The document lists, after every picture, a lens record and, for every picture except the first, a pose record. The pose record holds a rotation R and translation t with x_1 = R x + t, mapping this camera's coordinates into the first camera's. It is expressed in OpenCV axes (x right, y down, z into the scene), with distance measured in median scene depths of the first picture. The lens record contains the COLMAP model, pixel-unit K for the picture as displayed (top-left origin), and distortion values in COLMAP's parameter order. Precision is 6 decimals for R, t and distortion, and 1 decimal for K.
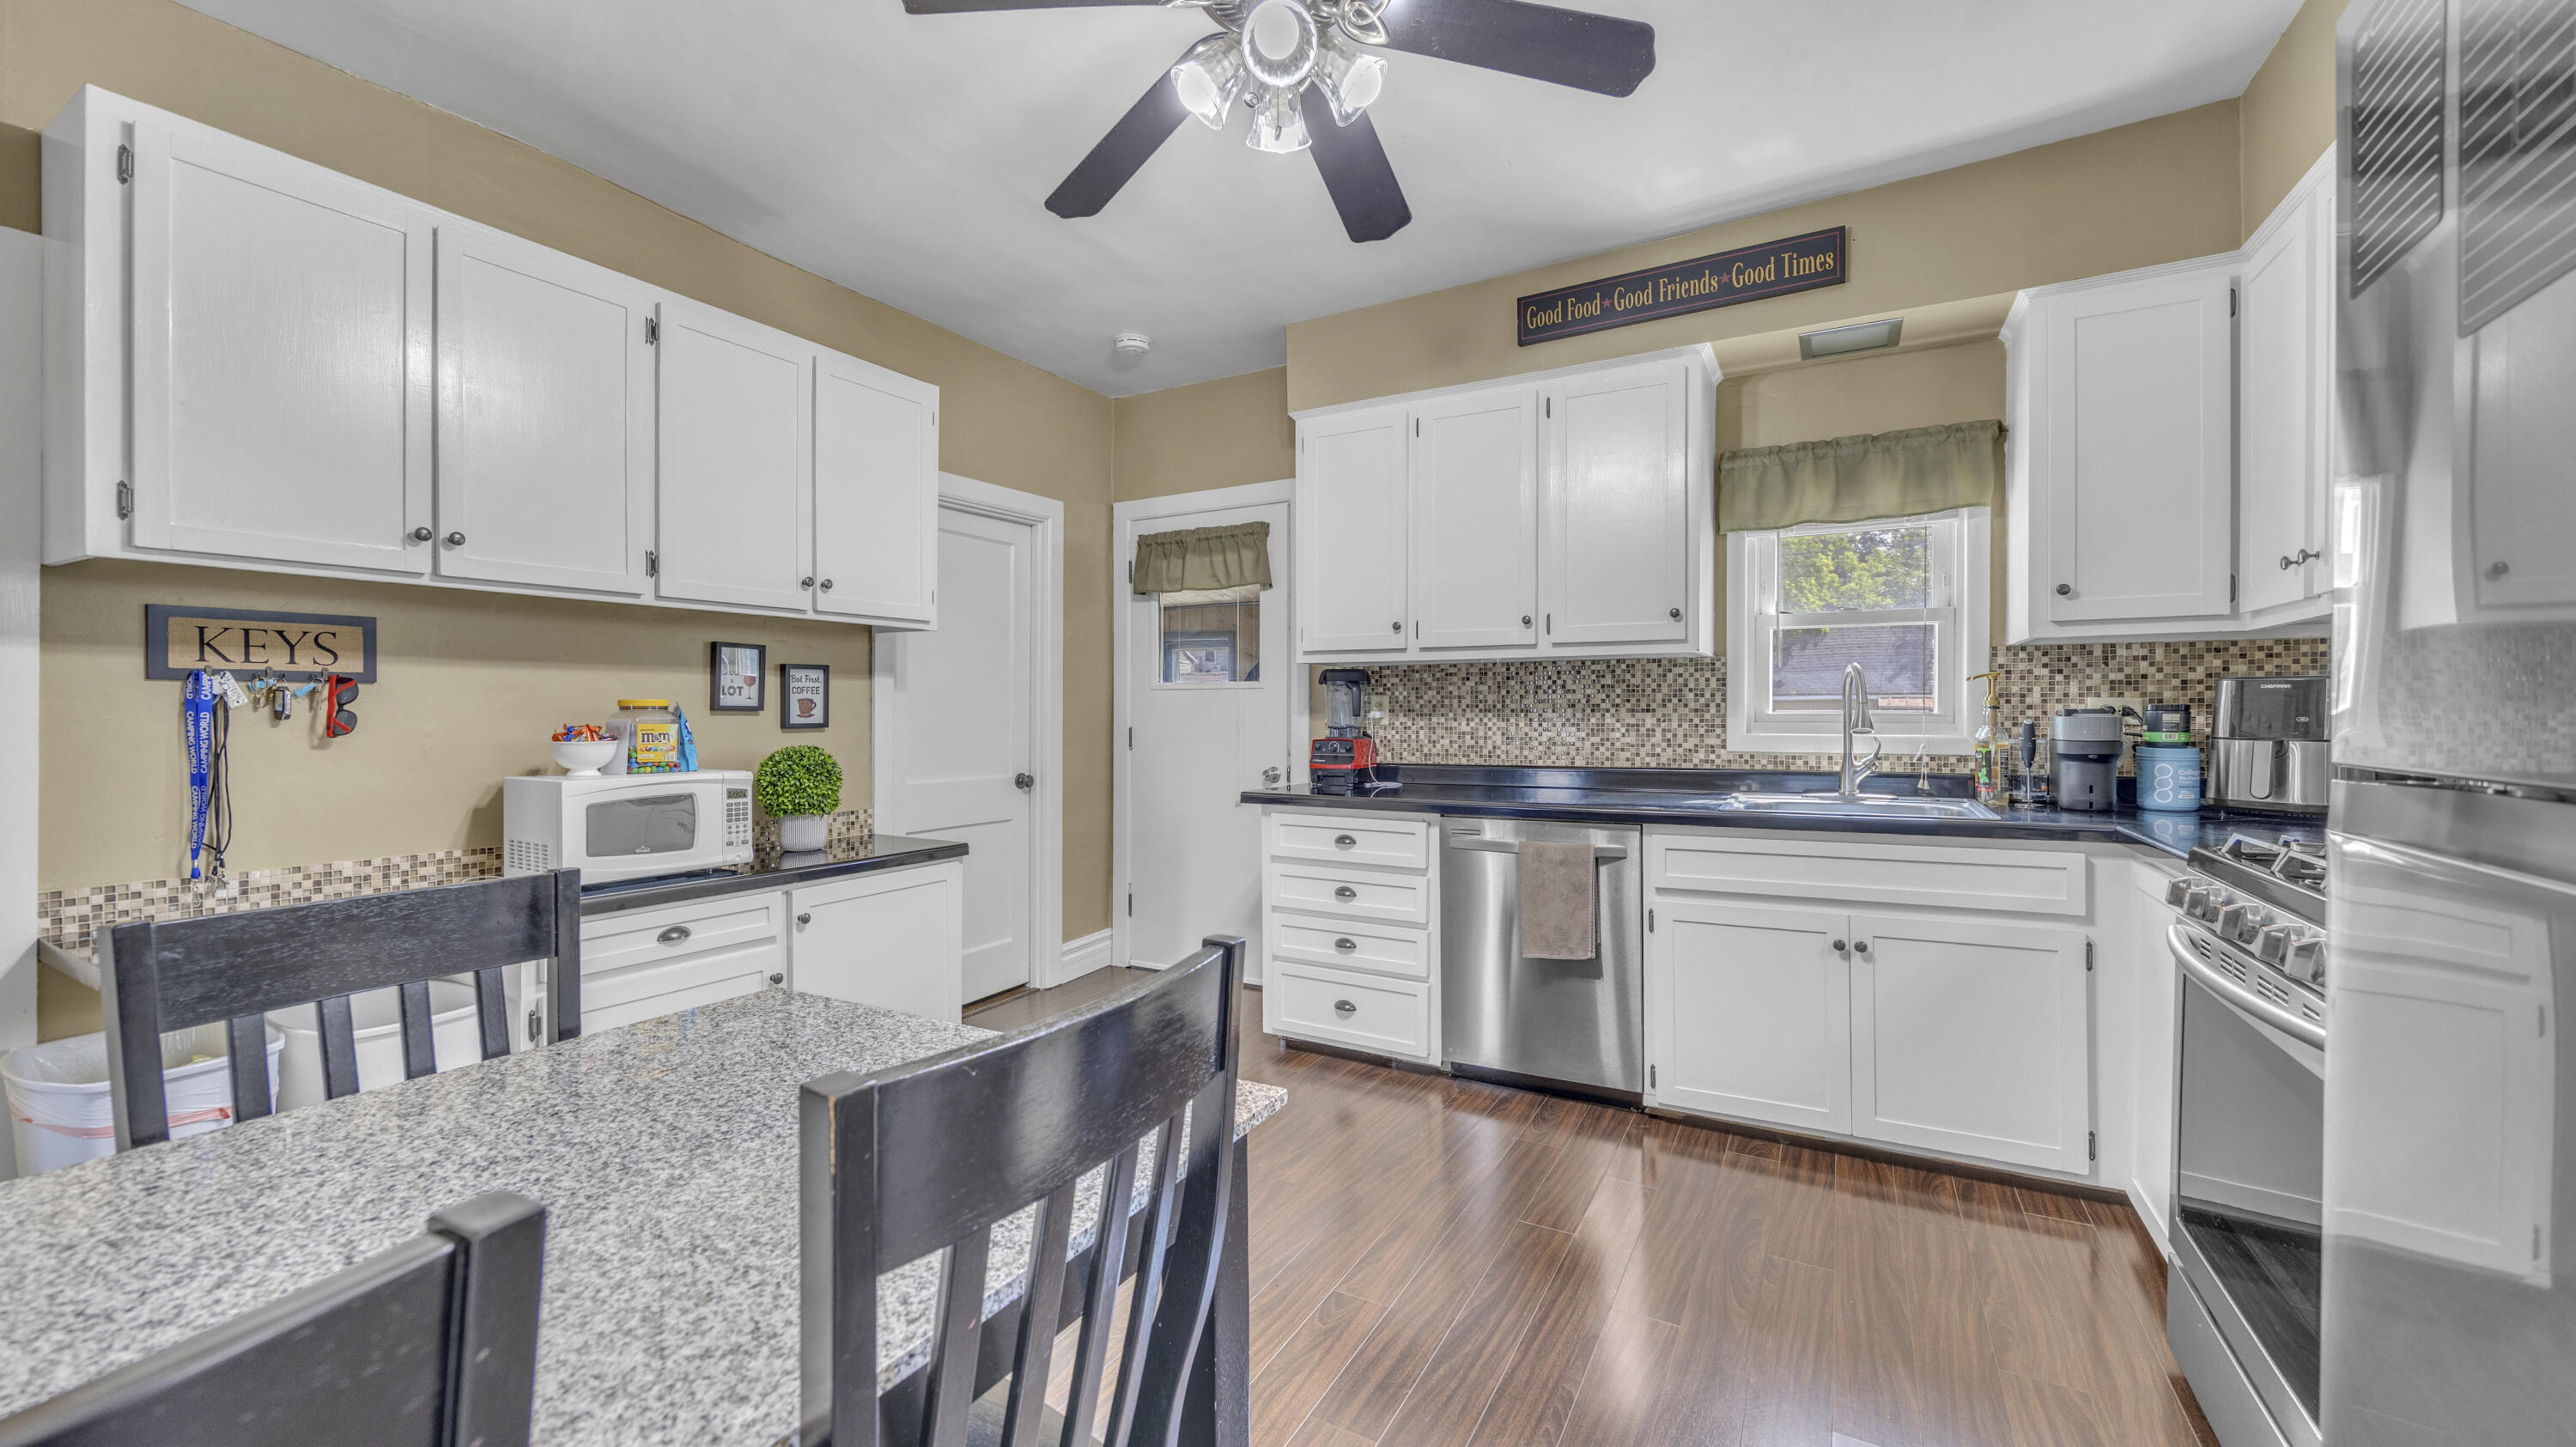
lens RADIAL K [[1002.9, 0, 1283.1], [0, 1002.9, 738.6], [0, 0, 1]] dist [-0.005024, -0.000280]
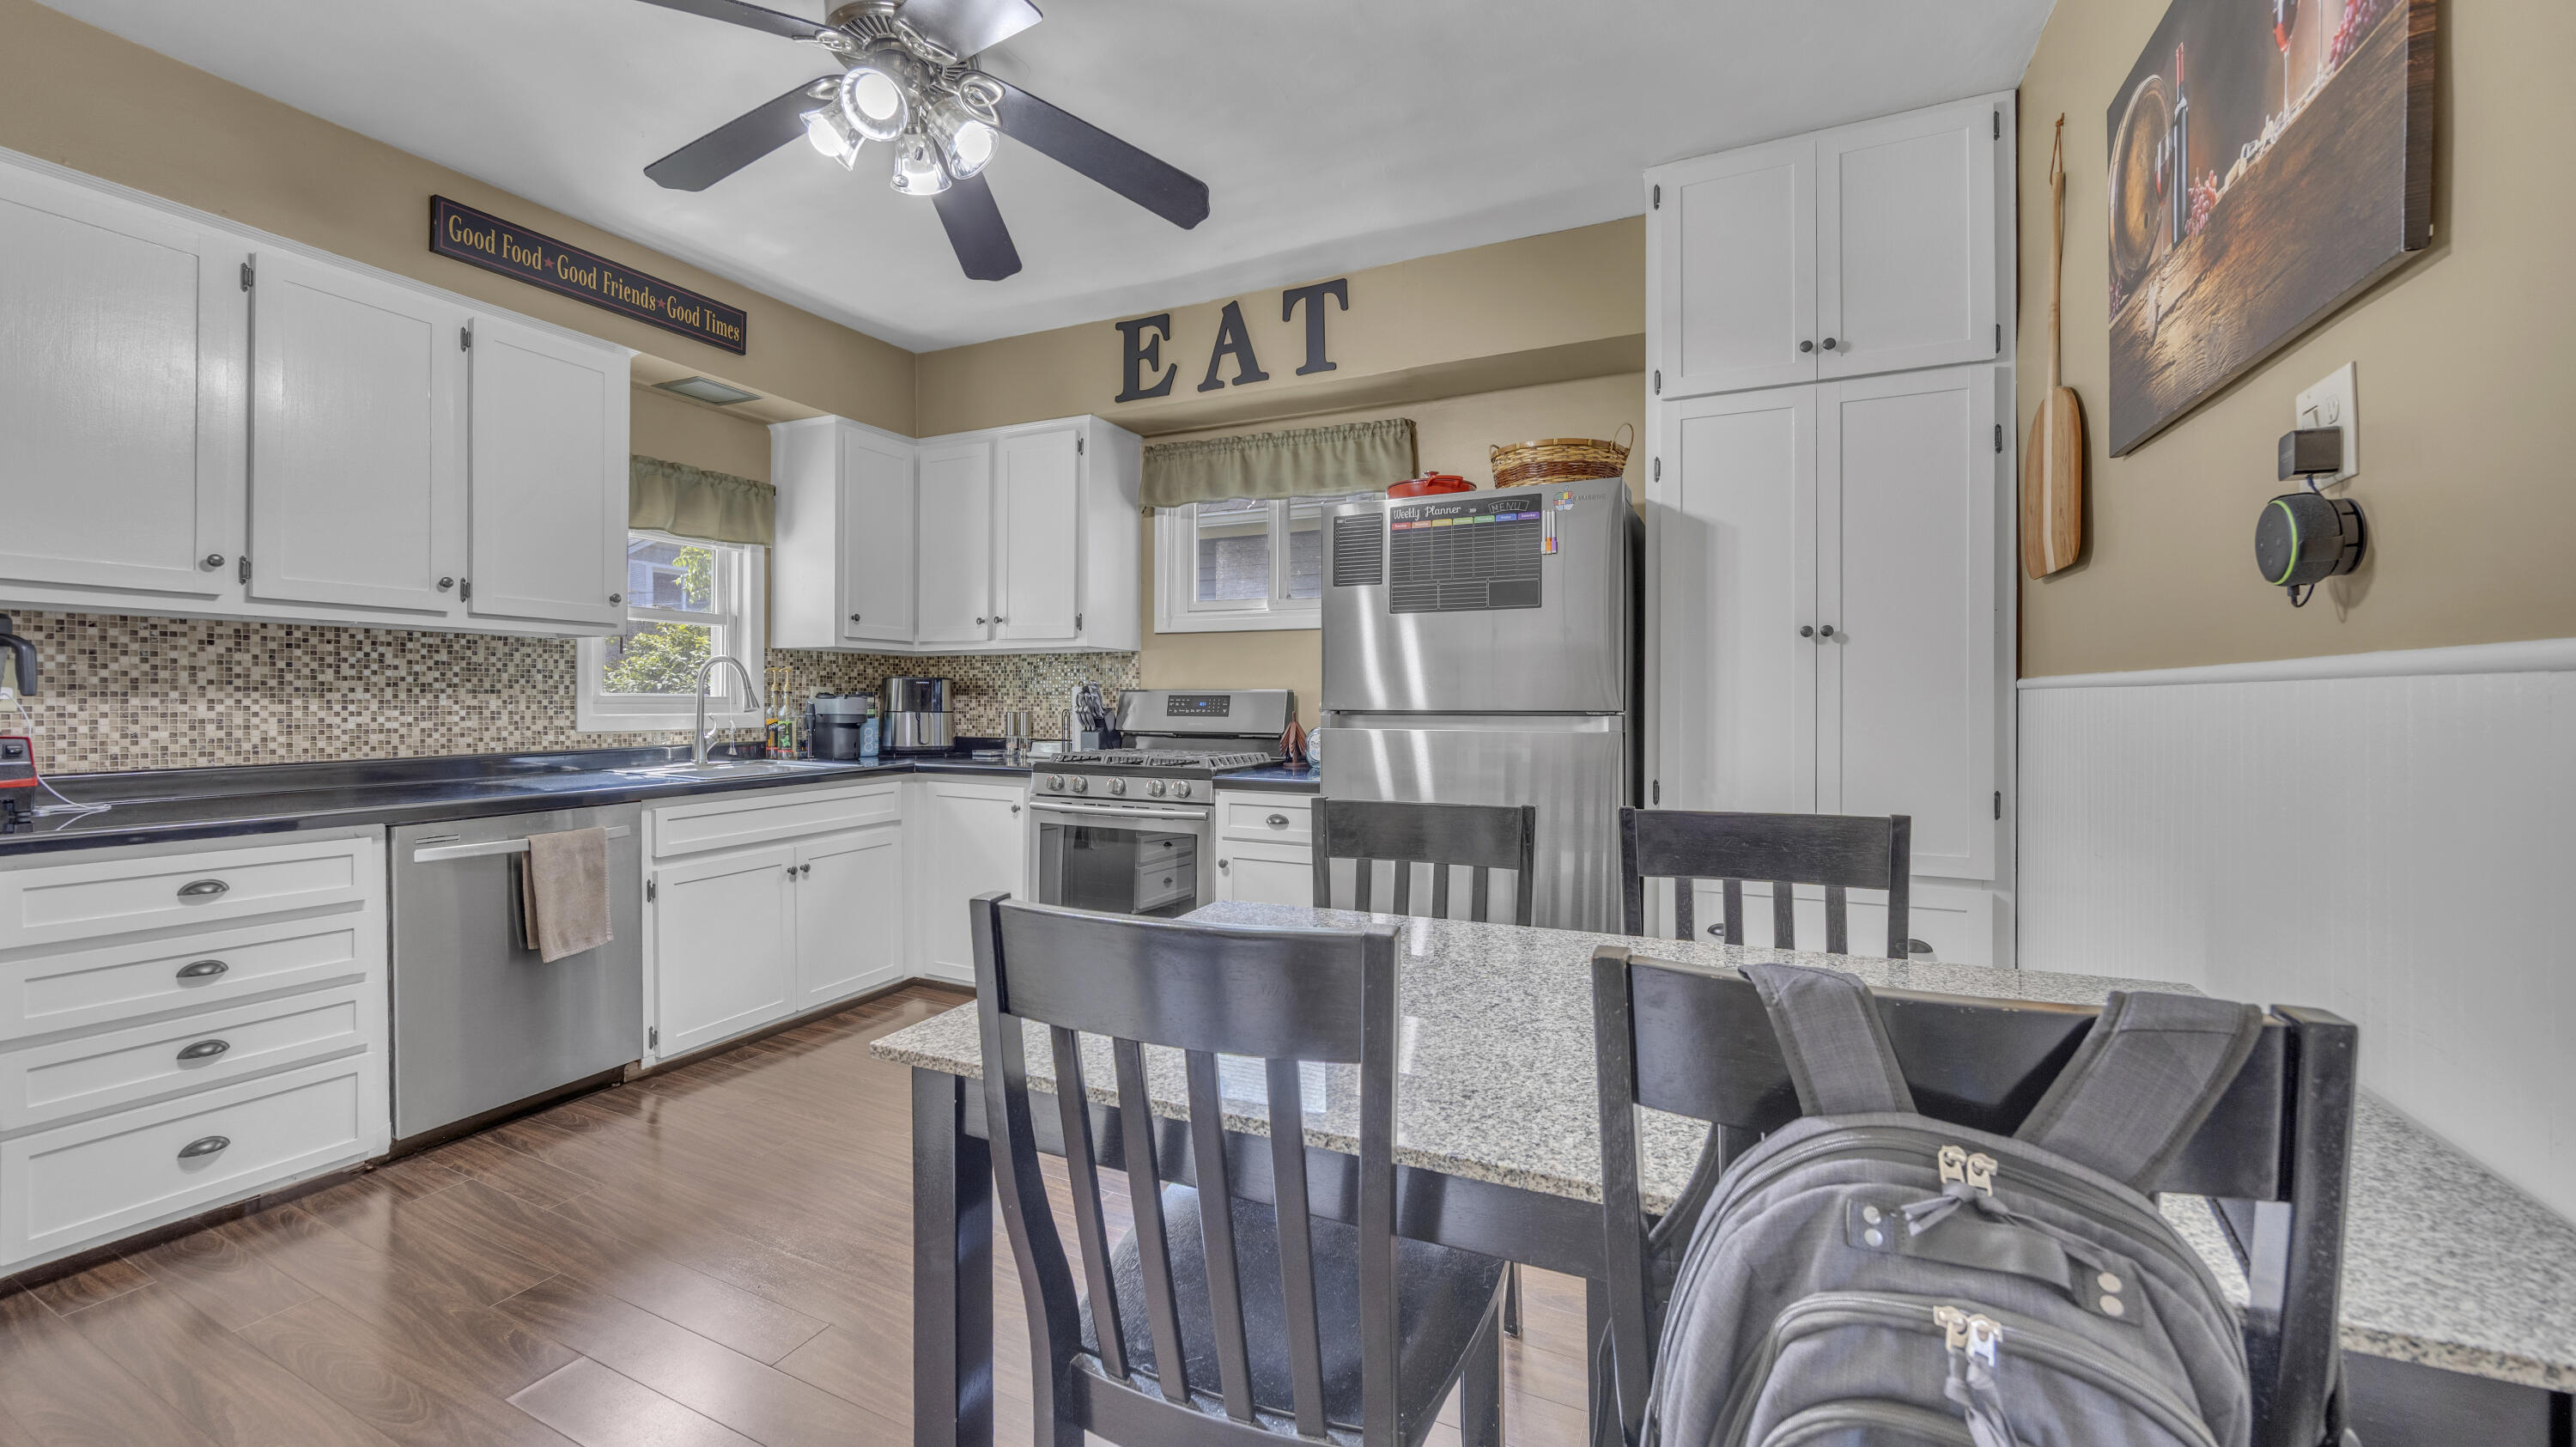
lens RADIAL K [[1002.9, 0, 1283.1], [0, 1002.9, 738.6], [0, 0, 1]] dist [-0.005024, -0.000280]
pose [[-0.096968, -0.036509, 0.994618, -0.701159], [0.020109, 0.999051, 0.038633, -0.006273], [-0.995084, 0.023747, -0.096142, 0.406262]]
